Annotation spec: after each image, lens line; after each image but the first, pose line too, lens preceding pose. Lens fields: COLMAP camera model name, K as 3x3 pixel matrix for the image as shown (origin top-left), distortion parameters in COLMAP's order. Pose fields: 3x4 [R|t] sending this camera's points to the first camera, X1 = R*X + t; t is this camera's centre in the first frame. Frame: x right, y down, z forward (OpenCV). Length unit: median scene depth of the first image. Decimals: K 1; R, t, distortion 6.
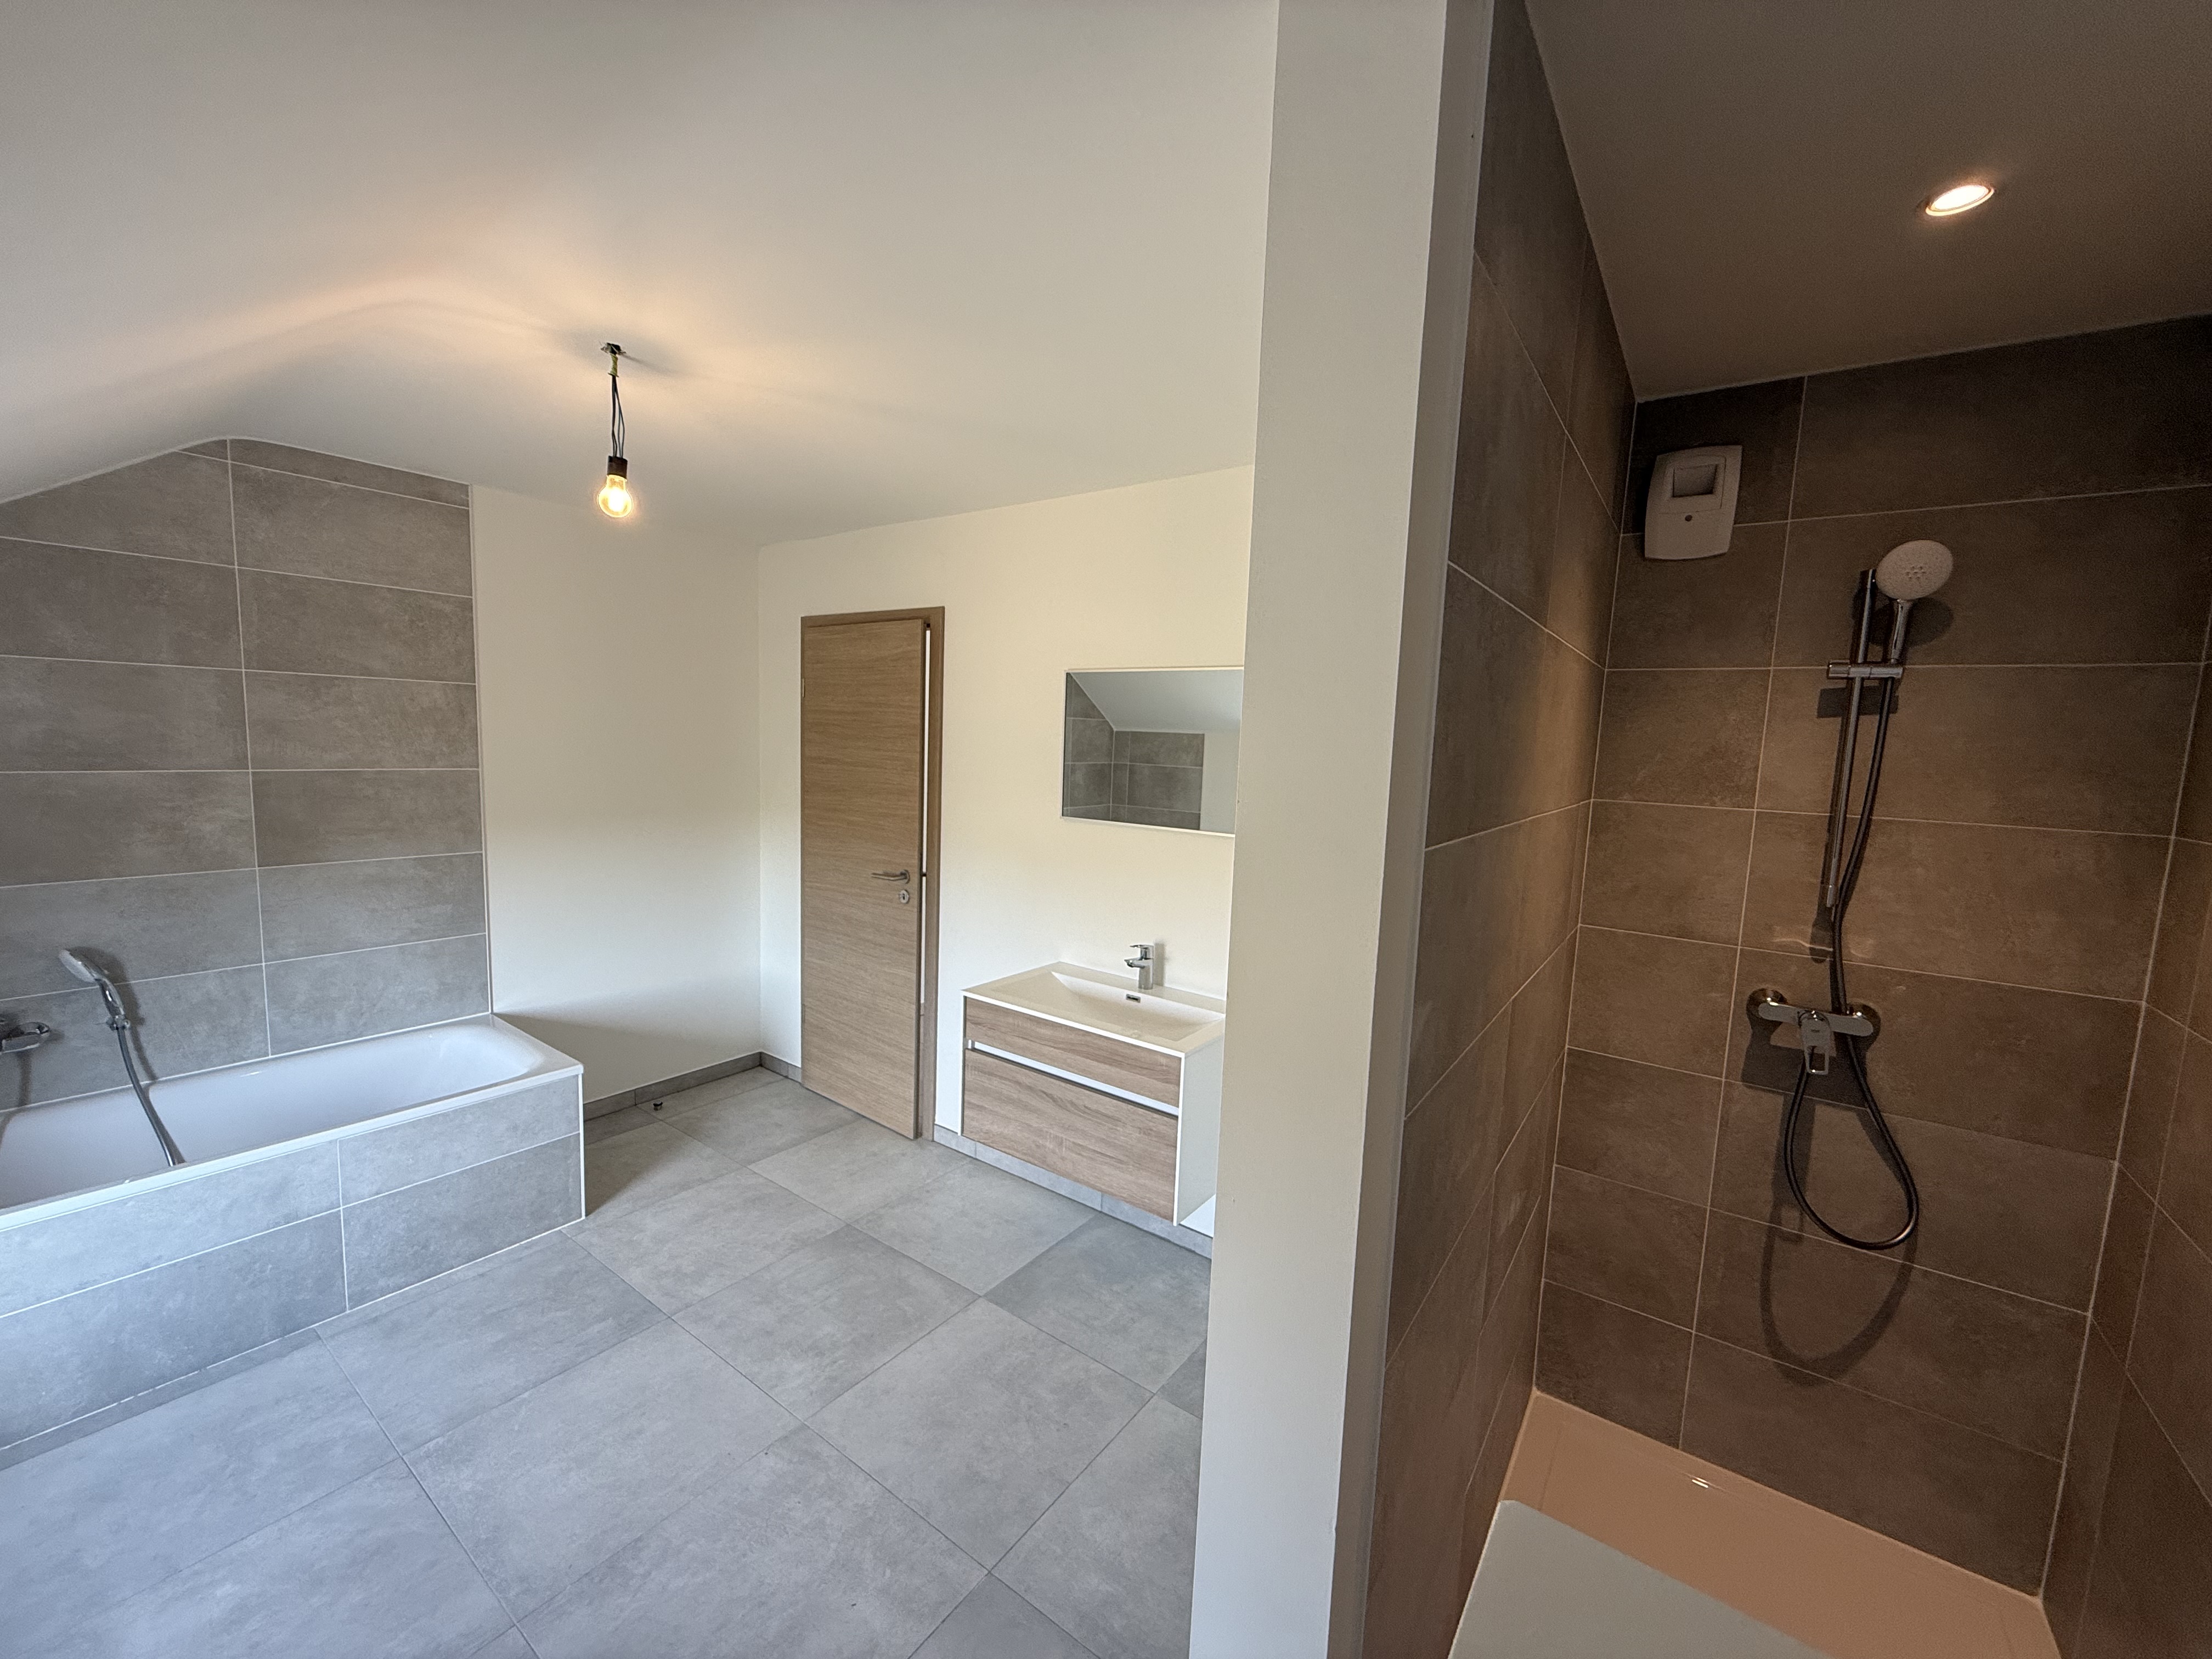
lens RADIAL K [[880.4, 0, 1102.6], [0, 880.4, 830.2], [0, 0, 1]] dist [0.000341, -0.000038]
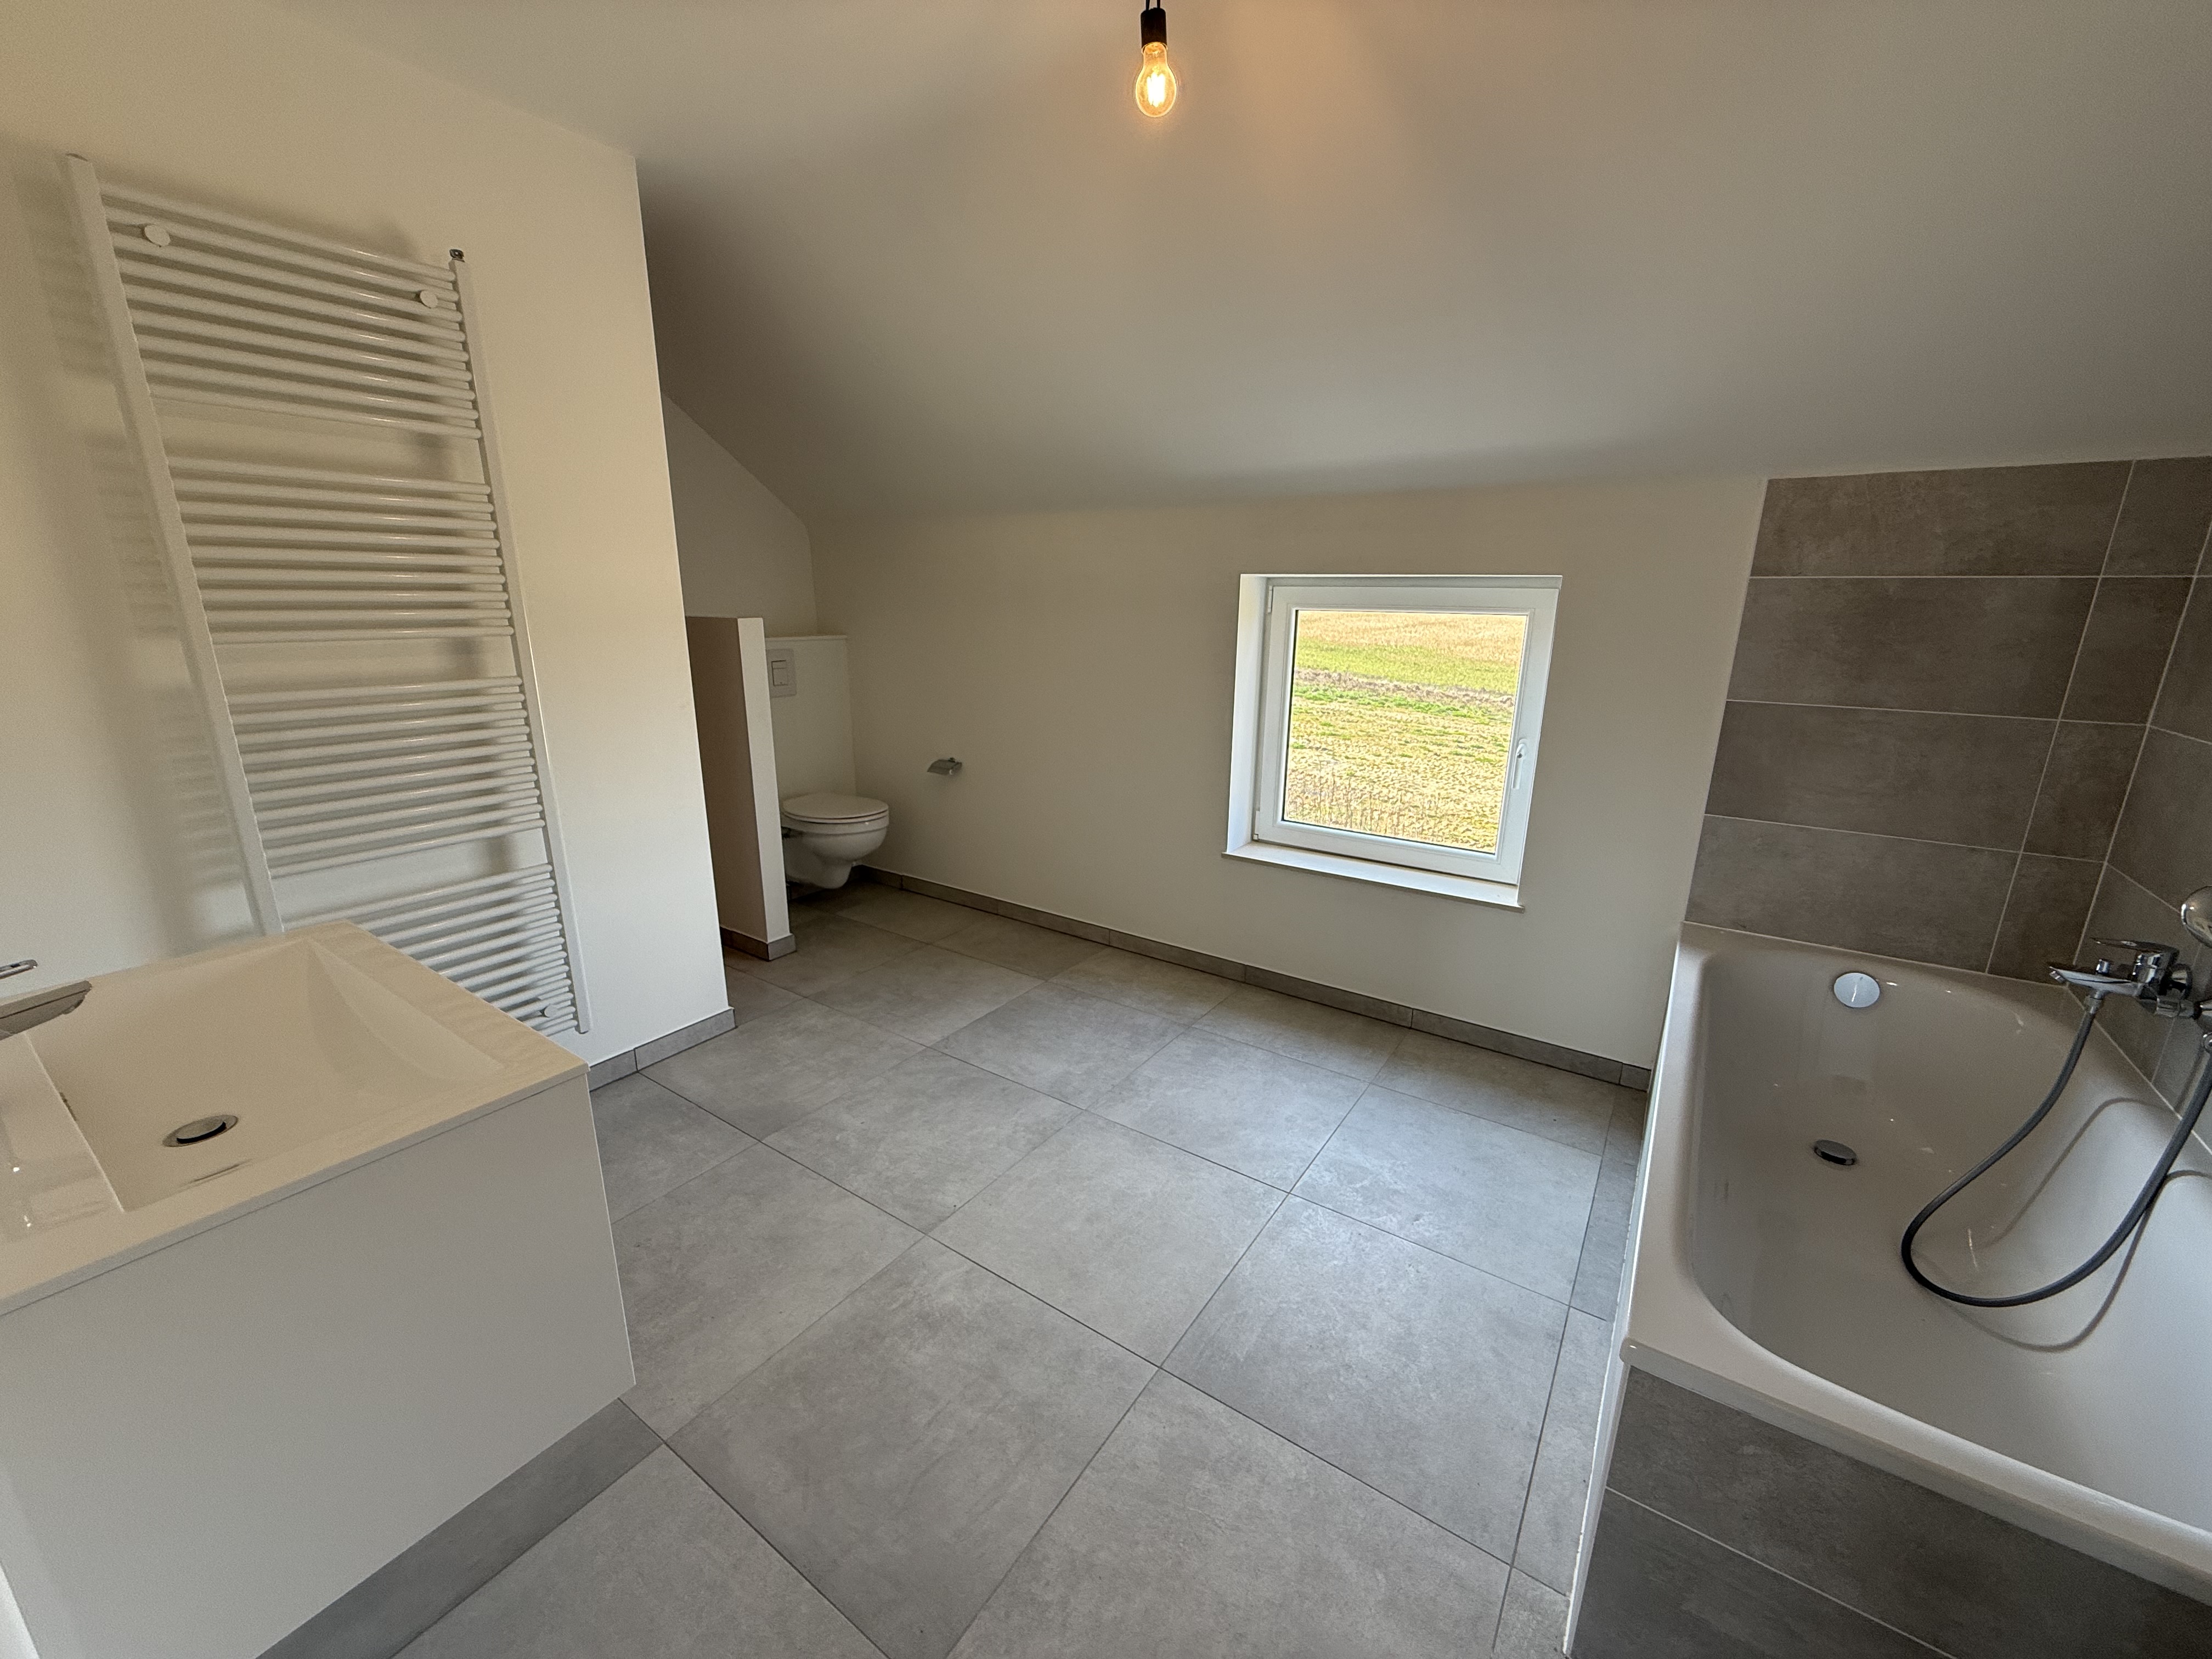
lens RADIAL K [[880.4, 0, 1102.6], [0, 880.4, 830.2], [0, 0, 1]] dist [0.000341, -0.000038]
pose [[-0.998621, -0.035048, -0.039080, -0.451779], [-0.046823, 0.931290, 0.361258, -0.073172], [0.023733, 0.362589, -0.931647, 1.634951]]
